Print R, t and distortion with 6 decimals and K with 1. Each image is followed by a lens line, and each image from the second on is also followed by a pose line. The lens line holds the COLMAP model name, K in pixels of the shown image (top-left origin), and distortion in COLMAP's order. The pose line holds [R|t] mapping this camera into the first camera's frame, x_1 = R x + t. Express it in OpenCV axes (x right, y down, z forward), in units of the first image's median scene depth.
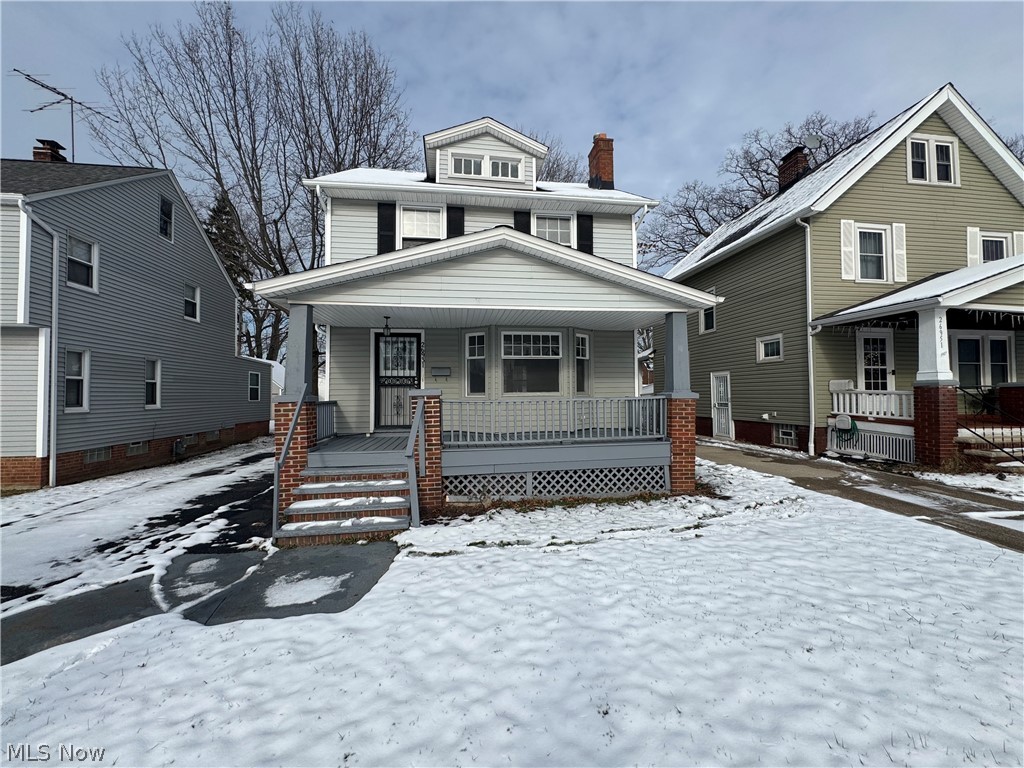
lens RADIAL K [[405.6, 0, 510.9], [0, 405.6, 385.8], [0, 0, 1]] dist [-0.000959, 0.000640]
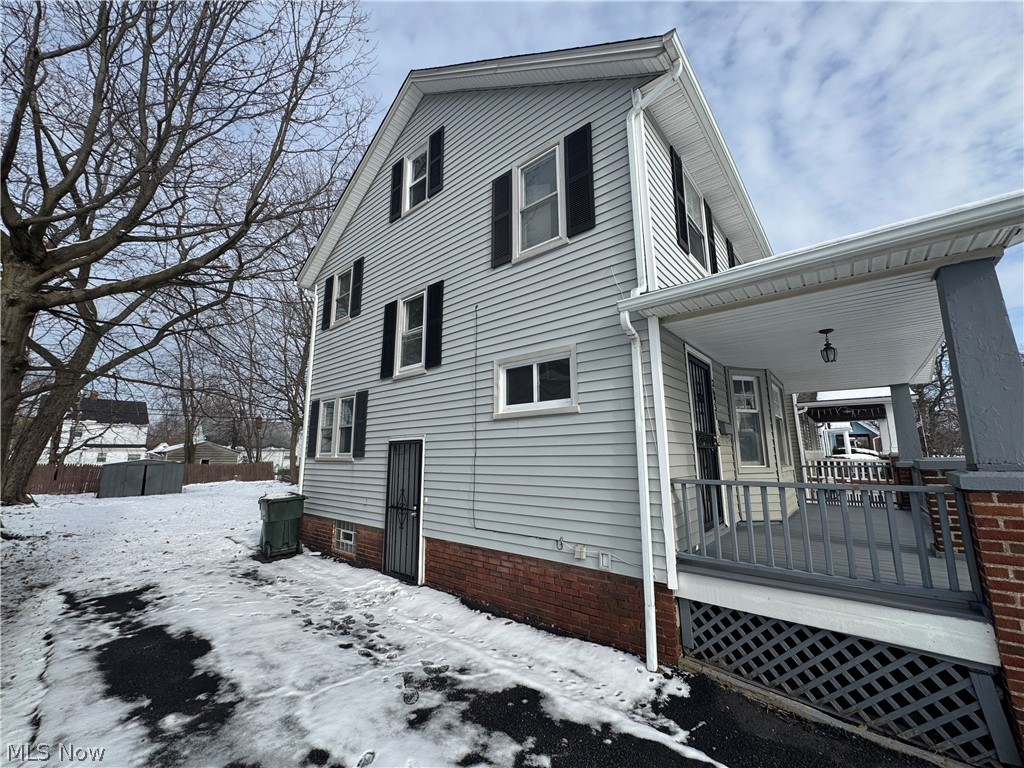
lens RADIAL K [[411.1, 0, 512.0], [0, 411.1, 384.0], [0, 0, 1]] dist [-0.001395, 0.000038]
pose [[0.740794, 0.123224, 0.660333, -0.888249], [-0.015027, 0.985825, -0.167105, 0.009730], [-0.671564, 0.113867, 0.732145, 0.761228]]
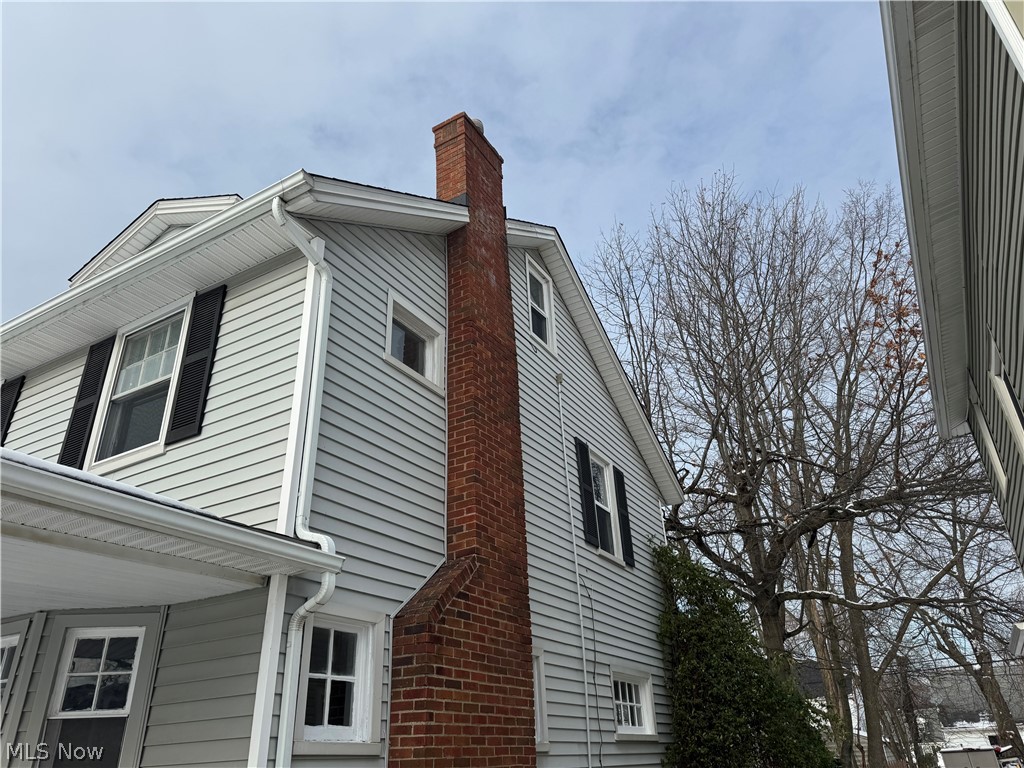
lens RADIAL K [[714.4, 0, 514.0], [0, 714.4, 384.1], [0, 0, 1]] dist [0.087668, -0.102973]
pose [[0.783024, -0.309996, -0.539236, 0.801176], [0.048825, 0.894910, -0.443567, -0.037867], [0.620072, 0.320996, 0.715872, 0.789615]]
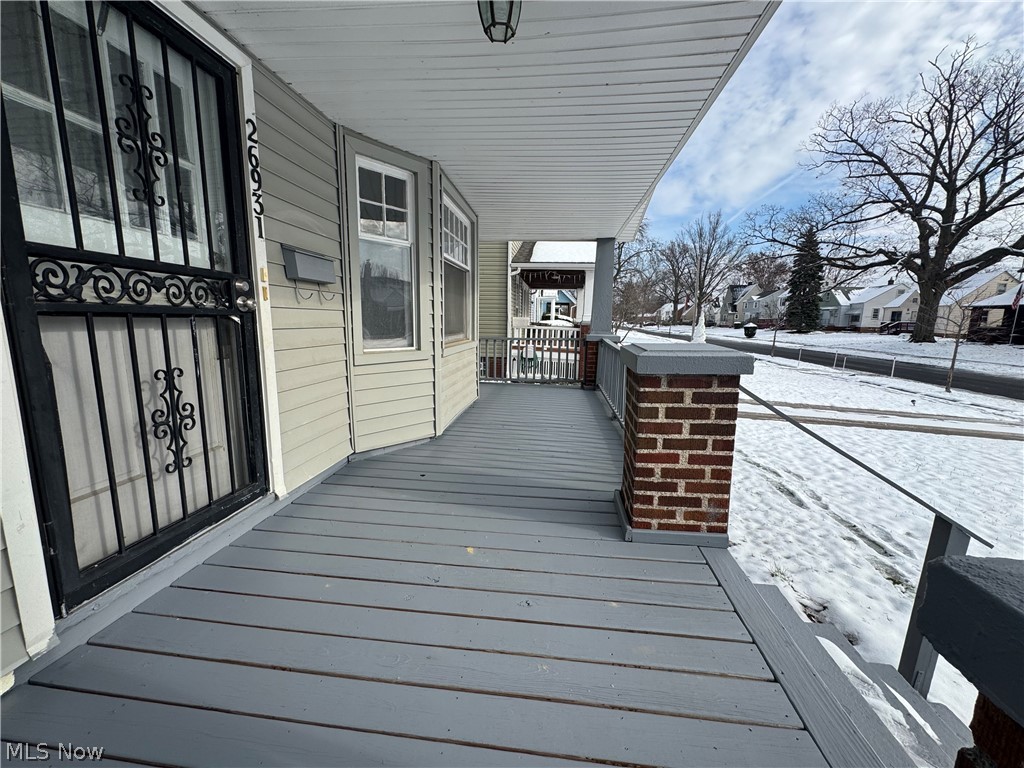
lens RADIAL K [[405.6, 0, 510.9], [0, 405.6, 385.8], [0, 0, 1]] dist [-0.000959, 0.000640]
pose [[0.259157, -0.143337, 0.955140, -0.421727], [-0.038879, 0.986576, 0.158604, -0.004483], [-0.965052, -0.078238, 0.250105, 0.814136]]
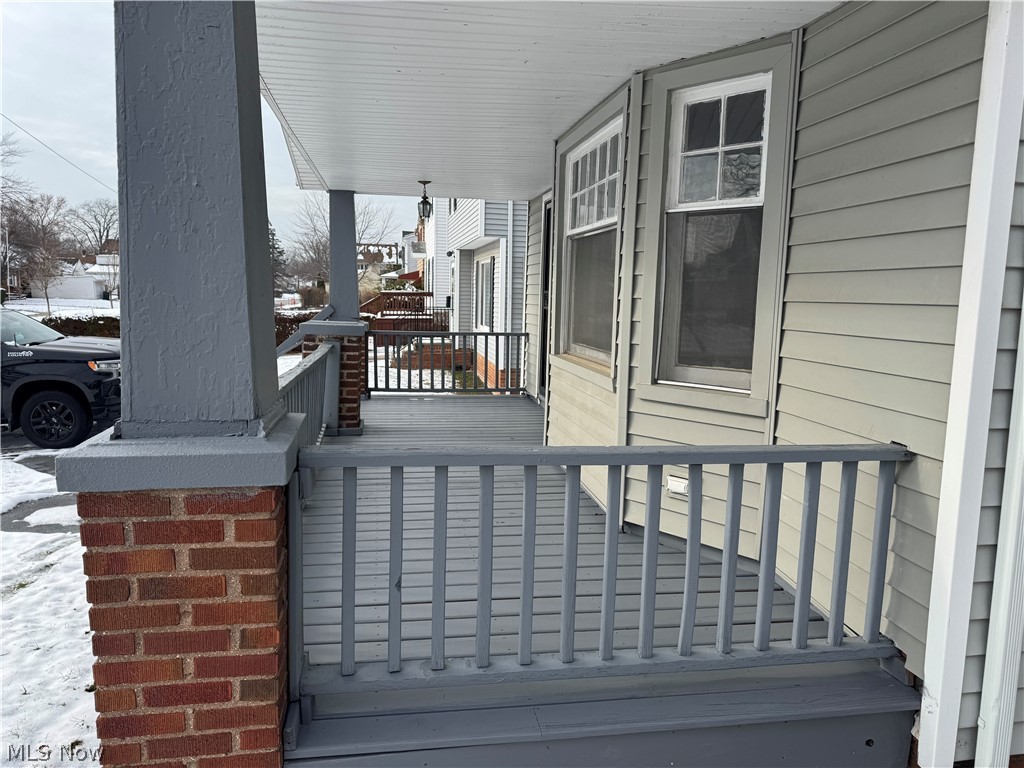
lens RADIAL K [[719.8, 0, 513.5], [0, 719.8, 375.3], [0, 0, 1]] dist [0.001410, 0.000951]
pose [[0.023494, 0.124374, -0.991957, 0.572514], [-0.003958, 0.992235, 0.124315, -0.030544], [0.999716, 0.001005, 0.023804, 0.945043]]
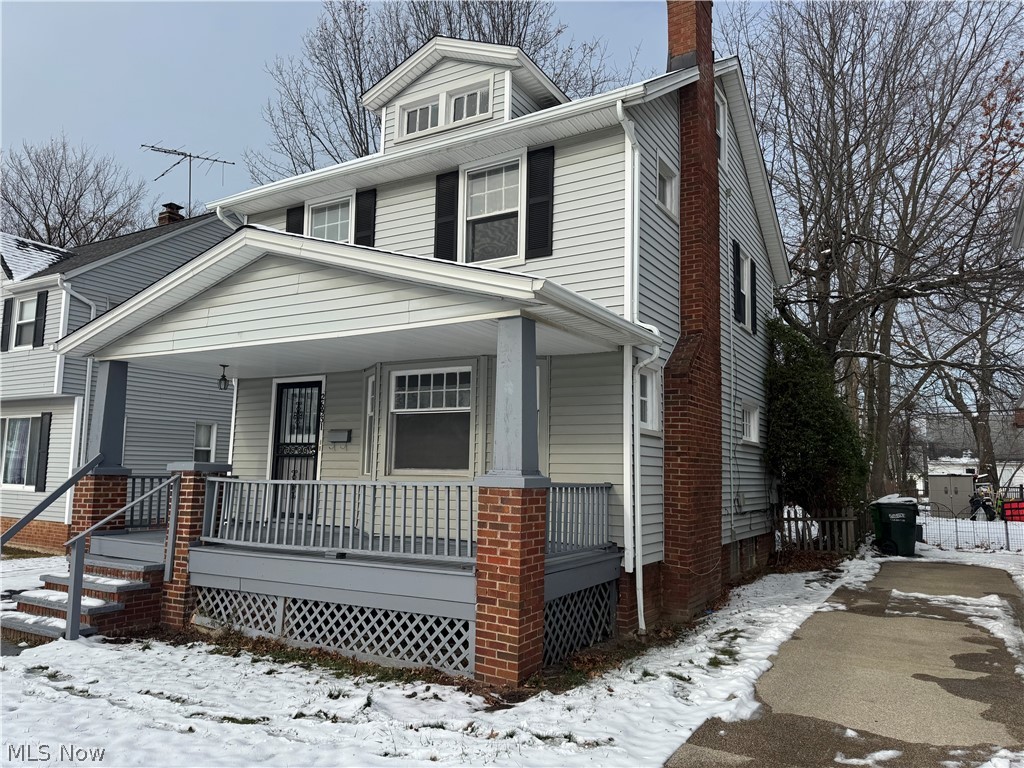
lens RADIAL K [[720.1, 0, 504.9], [0, 720.1, 389.3], [0, 0, 1]] dist [0.092528, -0.100829]
pose [[0.771723, -0.047938, -0.634150, 0.822079], [-0.011070, 0.995991, -0.088763, -0.008824], [0.635863, 0.075521, 0.768098, 0.255465]]
